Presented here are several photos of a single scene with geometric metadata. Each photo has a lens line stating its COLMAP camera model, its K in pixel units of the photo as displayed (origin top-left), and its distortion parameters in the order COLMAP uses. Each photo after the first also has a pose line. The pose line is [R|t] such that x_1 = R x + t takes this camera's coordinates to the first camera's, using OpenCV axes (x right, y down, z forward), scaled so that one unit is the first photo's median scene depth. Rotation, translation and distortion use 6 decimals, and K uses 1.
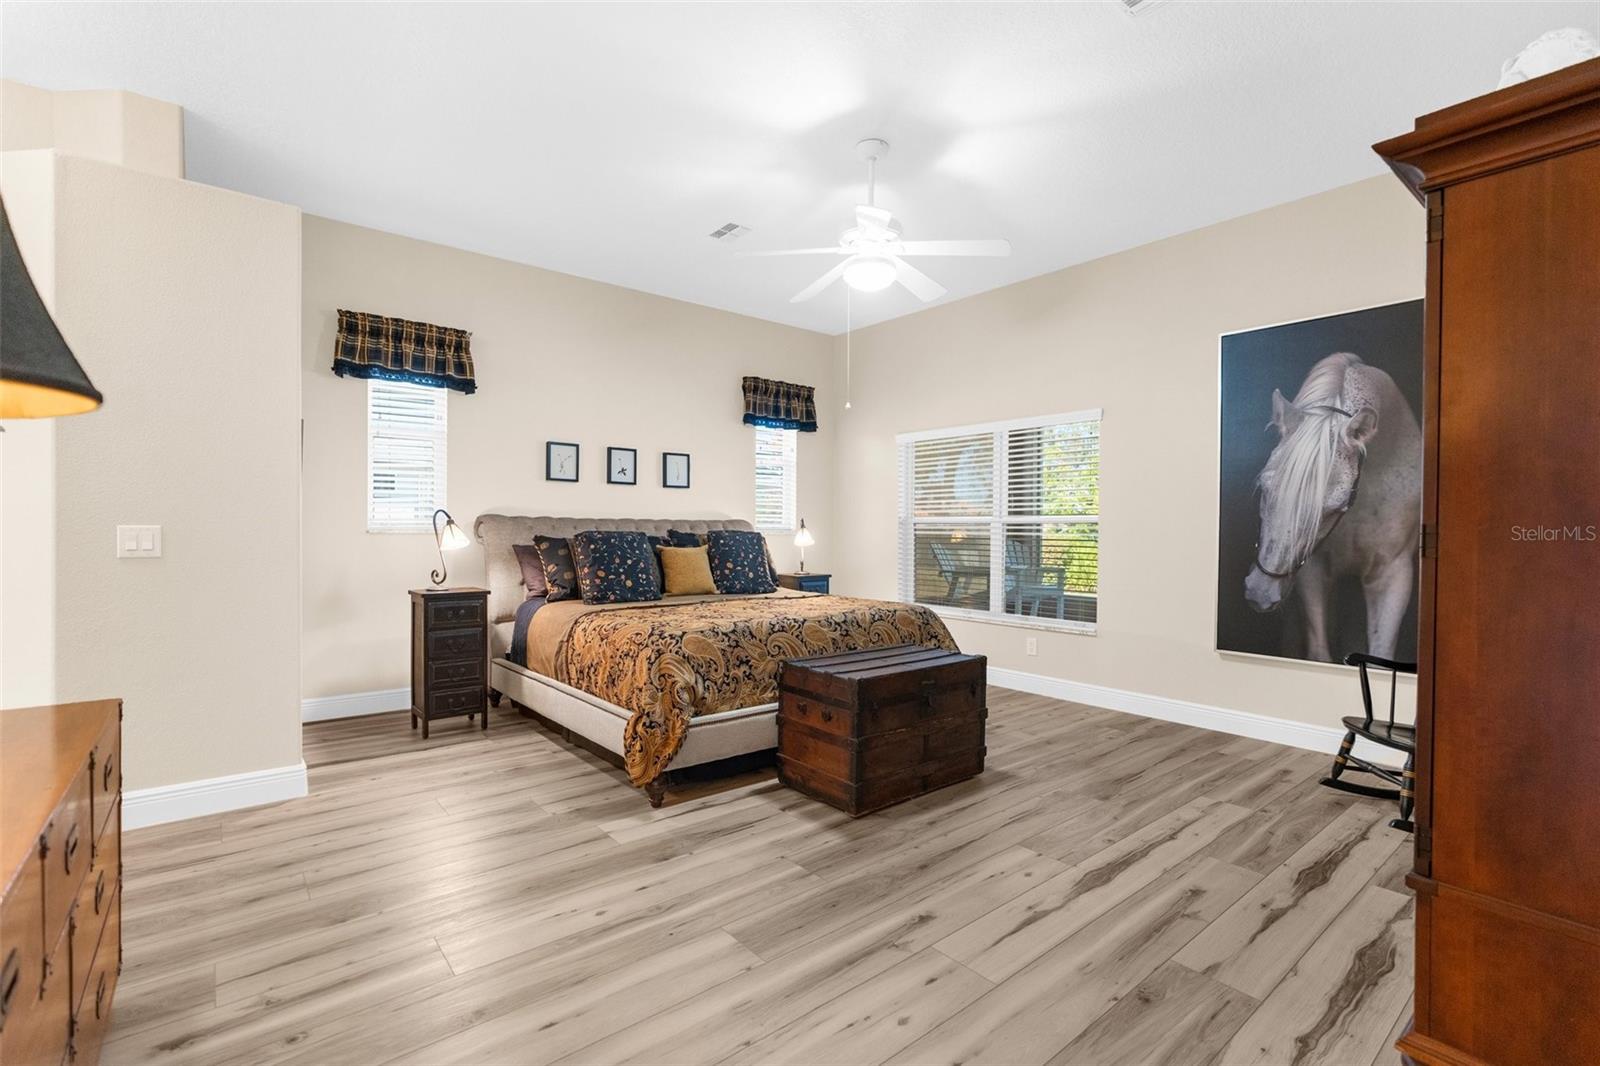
lens RADIAL K [[736.3, 0, 811.7], [0, 736.3, 527.9], [0, 0, 1]] dist [-0.012950, 0.003937]
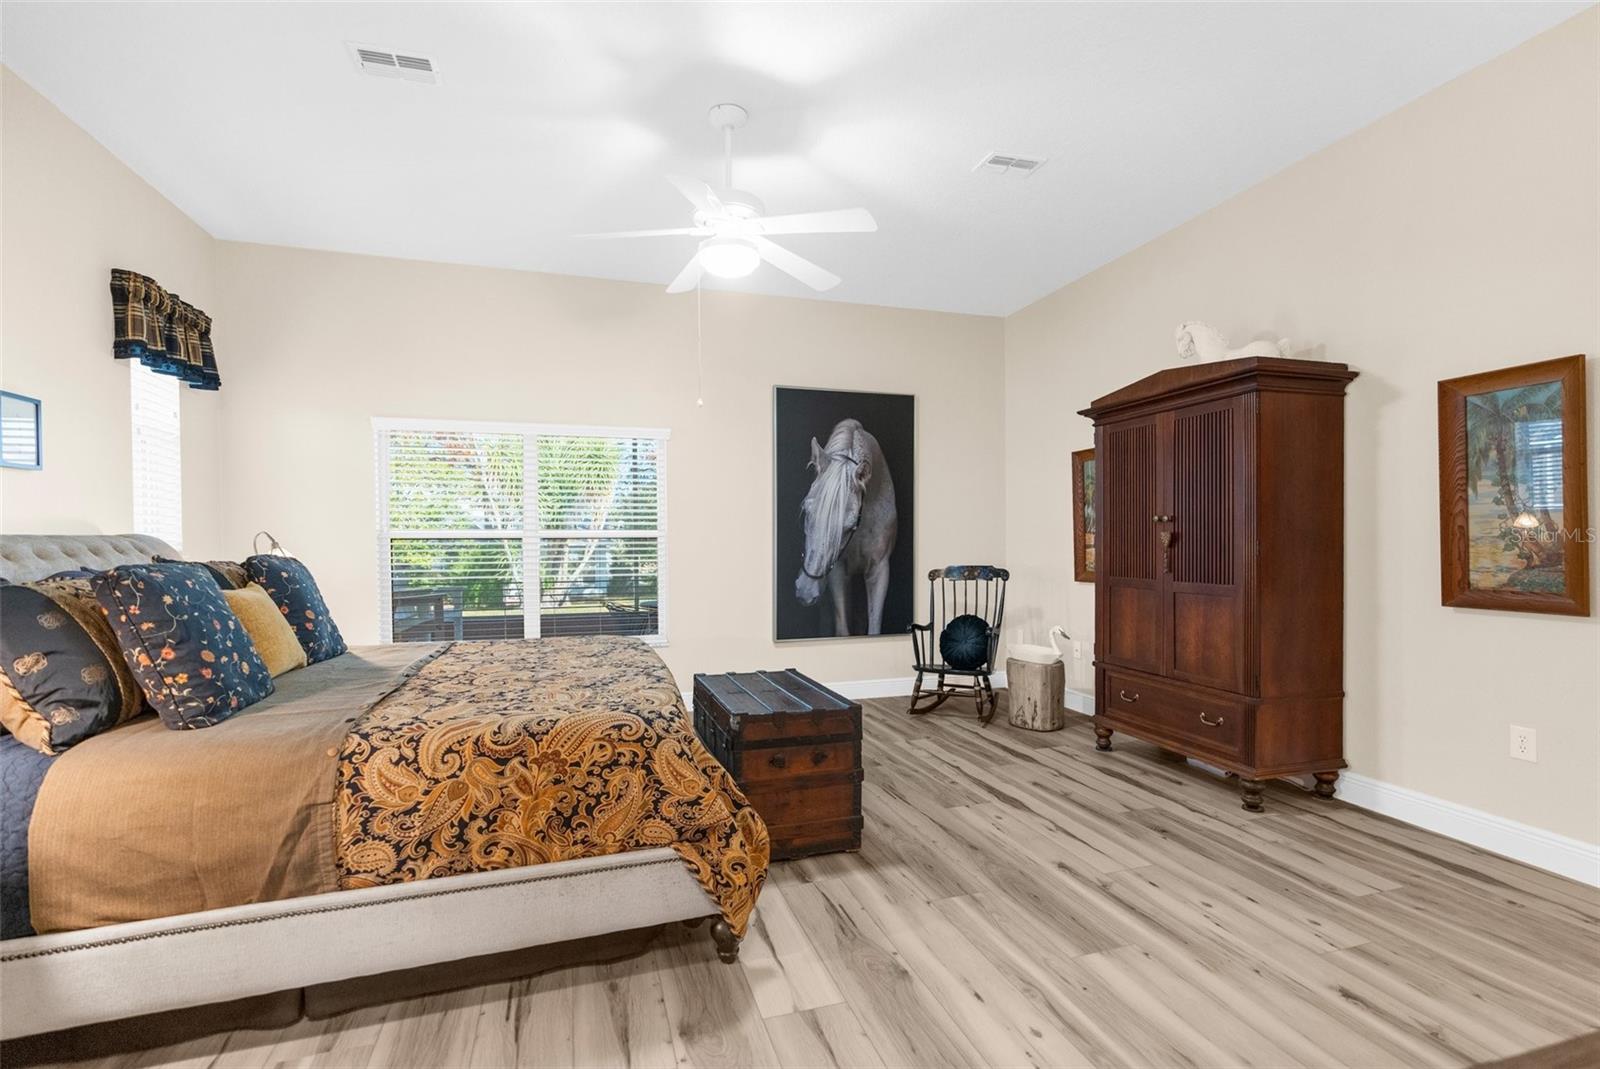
lens RADIAL K [[736.3, 0, 808.9], [0, 736.3, 541.0], [0, 0, 1]] dist [-0.012950, 0.003937]
pose [[0.364805, -0.010354, 0.931026, -0.654124], [0.006728, 0.999941, 0.008484, -0.012944], [-0.931060, 0.003169, 0.364853, 0.547629]]
